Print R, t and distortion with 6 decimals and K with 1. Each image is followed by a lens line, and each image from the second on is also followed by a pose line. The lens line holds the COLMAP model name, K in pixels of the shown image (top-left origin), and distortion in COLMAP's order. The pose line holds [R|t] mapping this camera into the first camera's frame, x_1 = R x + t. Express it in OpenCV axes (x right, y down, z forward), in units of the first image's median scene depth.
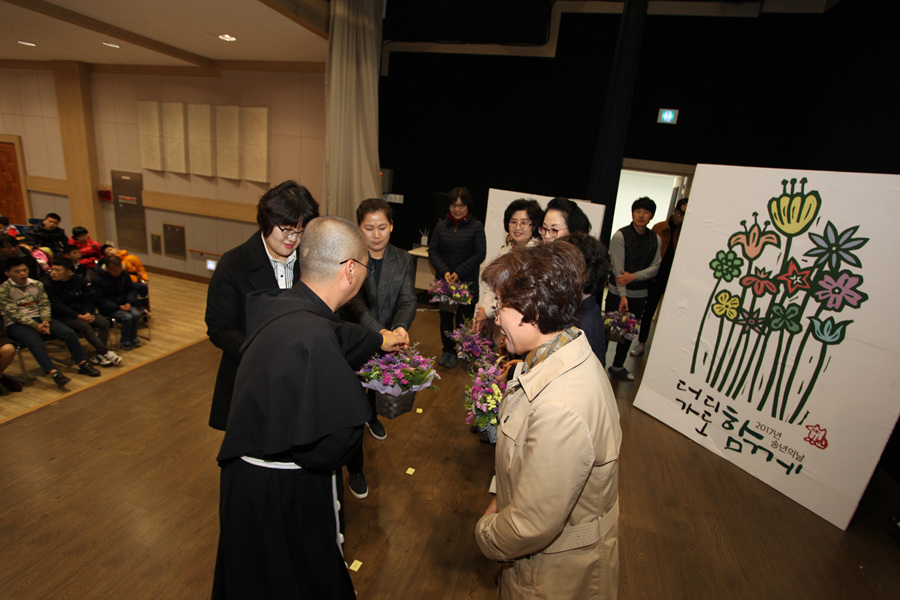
lens RADIAL K [[436.7, 0, 443.2], [0, 436.7, 297.0], [0, 0, 1]] dist [-0.060678, 0.023229]
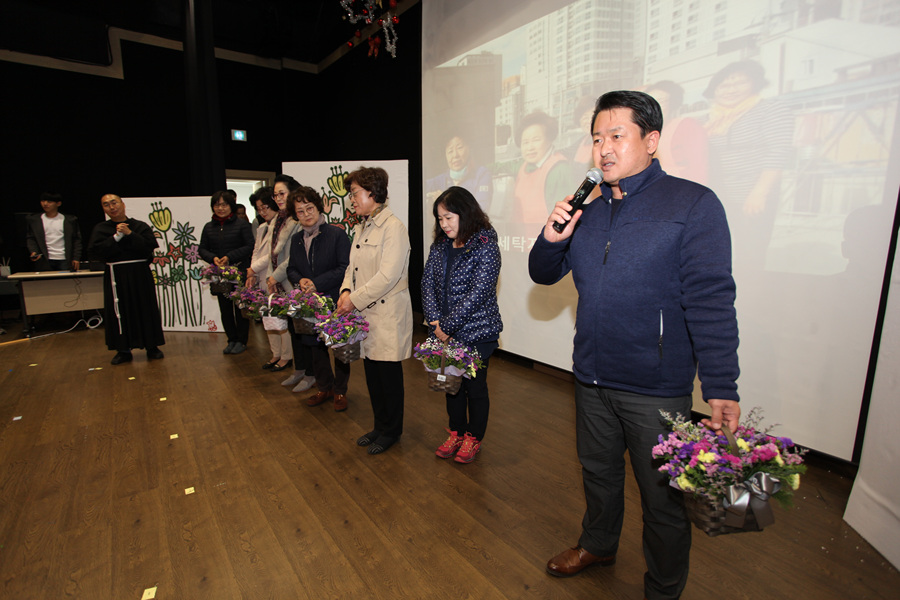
lens RADIAL K [[436.7, 0, 443.2], [0, 436.7, 297.0], [0, 0, 1]] dist [-0.060678, 0.023229]
pose [[0.590780, -0.234769, 0.771922, -0.437831], [0.276041, 0.957807, 0.080039, 0.221963], [-0.758143, 0.165797, 0.630659, -0.409153]]
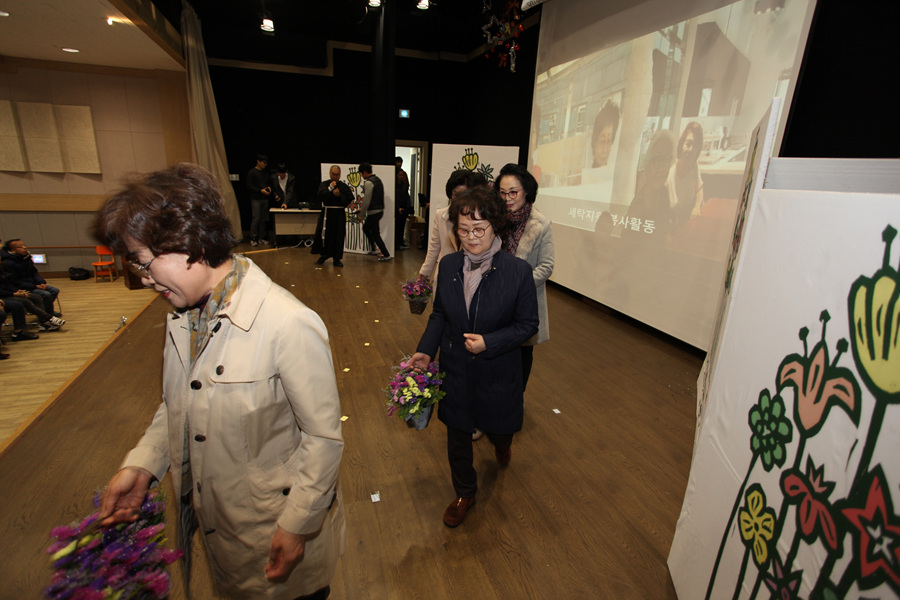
lens RADIAL K [[438.1, 0, 444.4], [0, 438.1, 296.8], [0, 0, 1]] dist [-0.068548, 0.028522]
pose [[0.815898, -0.225382, 0.532460, -0.854641], [0.194834, 0.974210, 0.113821, 0.256293], [-0.544381, 0.010875, 0.838768, -1.069175]]
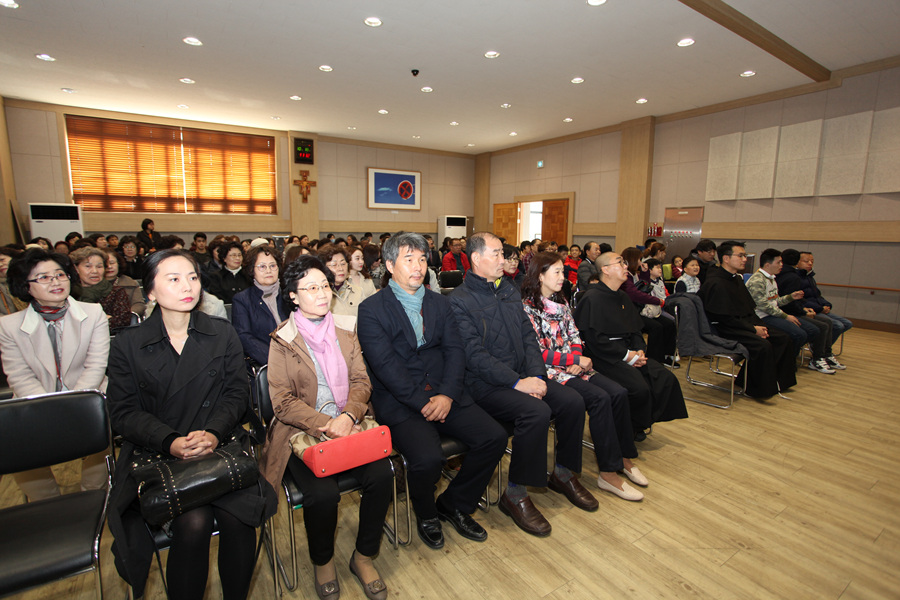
lens RADIAL K [[438.1, 0, 444.4], [0, 438.1, 296.8], [0, 0, 1]] dist [-0.068548, 0.028522]
pose [[0.757583, 0.002033, -0.652736, -1.452150], [-0.114983, 0.984774, -0.130385, 0.368345], [0.642532, 0.173830, 0.746281, -0.374433]]
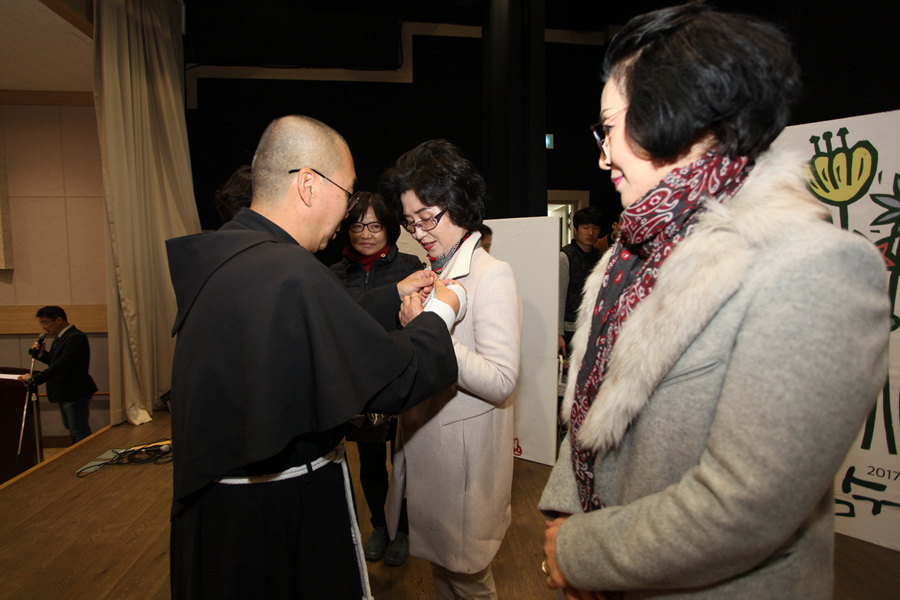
lens RADIAL K [[436.7, 0, 443.2], [0, 436.7, 297.0], [0, 0, 1]] dist [-0.060678, 0.023229]
pose [[0.918577, -0.135310, 0.371358, -0.124430], [0.199400, 0.969890, -0.139832, -0.019838], [-0.341256, 0.202495, 0.917900, 0.544606]]
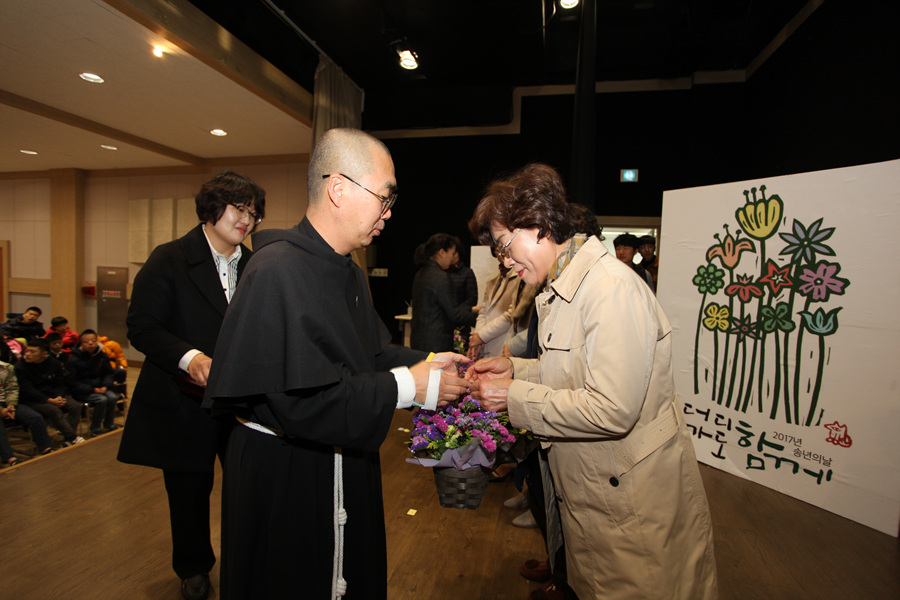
lens RADIAL K [[437.8, 0, 441.9], [0, 437.8, 296.7], [0, 0, 1]] dist [-0.065462, 0.026814]
pose [[0.997131, -0.065483, 0.037968, -0.016989], [0.072258, 0.972877, -0.219746, 0.154164], [-0.022548, 0.221859, 0.974818, 0.024332]]
